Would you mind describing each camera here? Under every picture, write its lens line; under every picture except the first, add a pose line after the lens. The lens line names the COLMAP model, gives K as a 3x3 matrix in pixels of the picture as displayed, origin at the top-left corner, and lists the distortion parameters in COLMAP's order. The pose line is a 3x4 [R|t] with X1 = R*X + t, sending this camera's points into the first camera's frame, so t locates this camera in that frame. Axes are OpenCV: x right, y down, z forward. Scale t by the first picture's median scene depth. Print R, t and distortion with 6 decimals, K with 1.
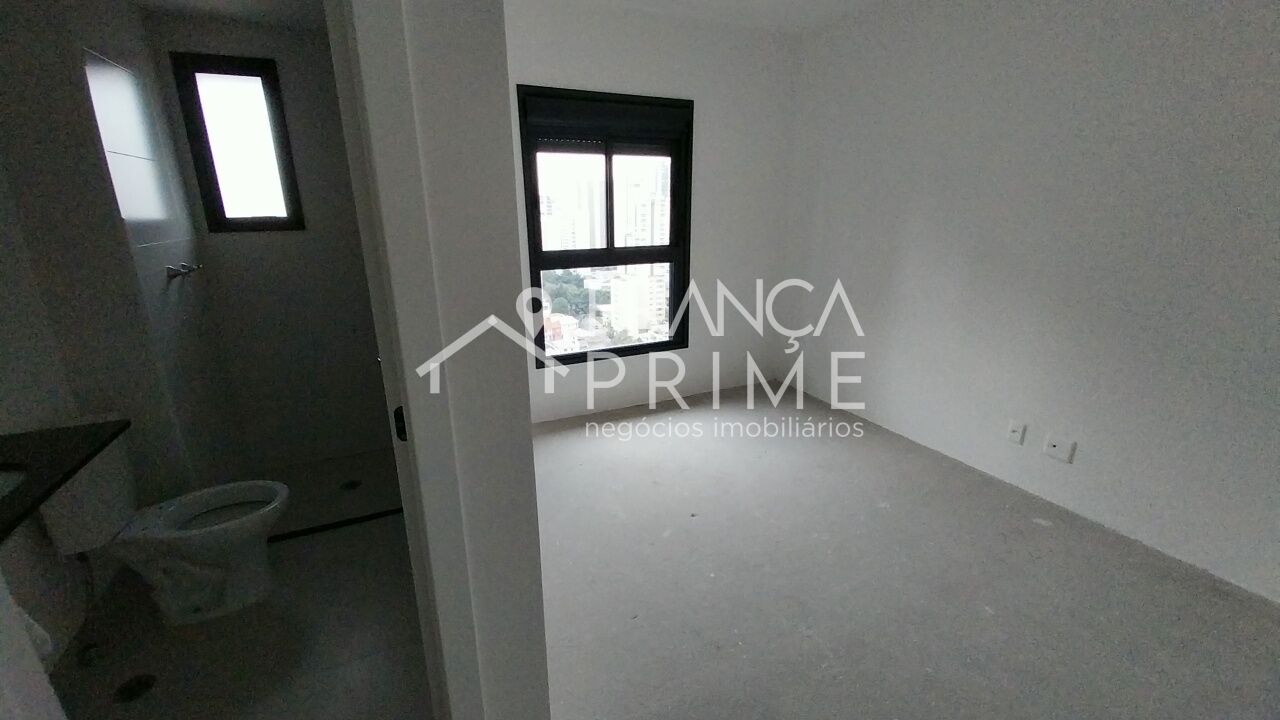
lens RADIAL K [[508.5, 0, 638.6], [0, 508.5, 352.0], [0, 0, 1]] dist [-0.000305, -0.000062]
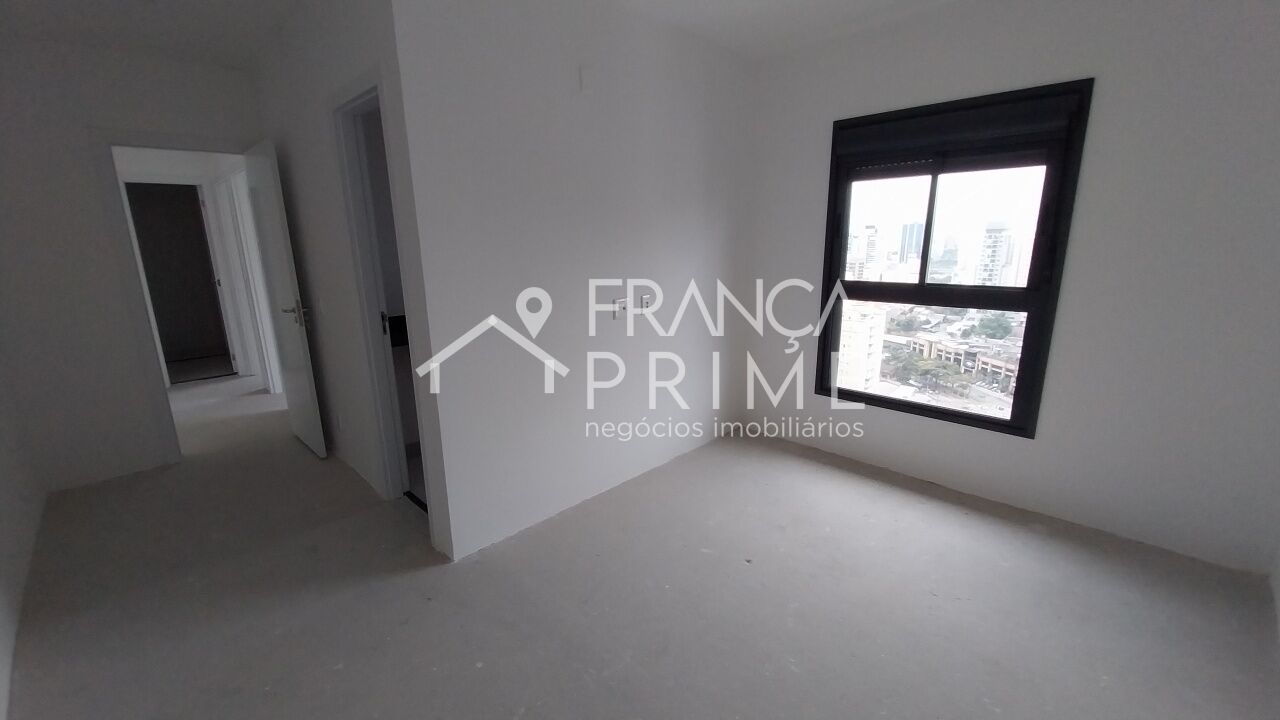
lens RADIAL K [[508.5, 0, 638.6], [0, 508.5, 352.0], [0, 0, 1]] dist [-0.000305, -0.000062]
pose [[0.373034, 0.210310, -0.903668, 0.560117], [-0.241573, 0.962394, 0.124256, -0.086174], [0.895817, 0.171949, 0.409811, 0.251080]]
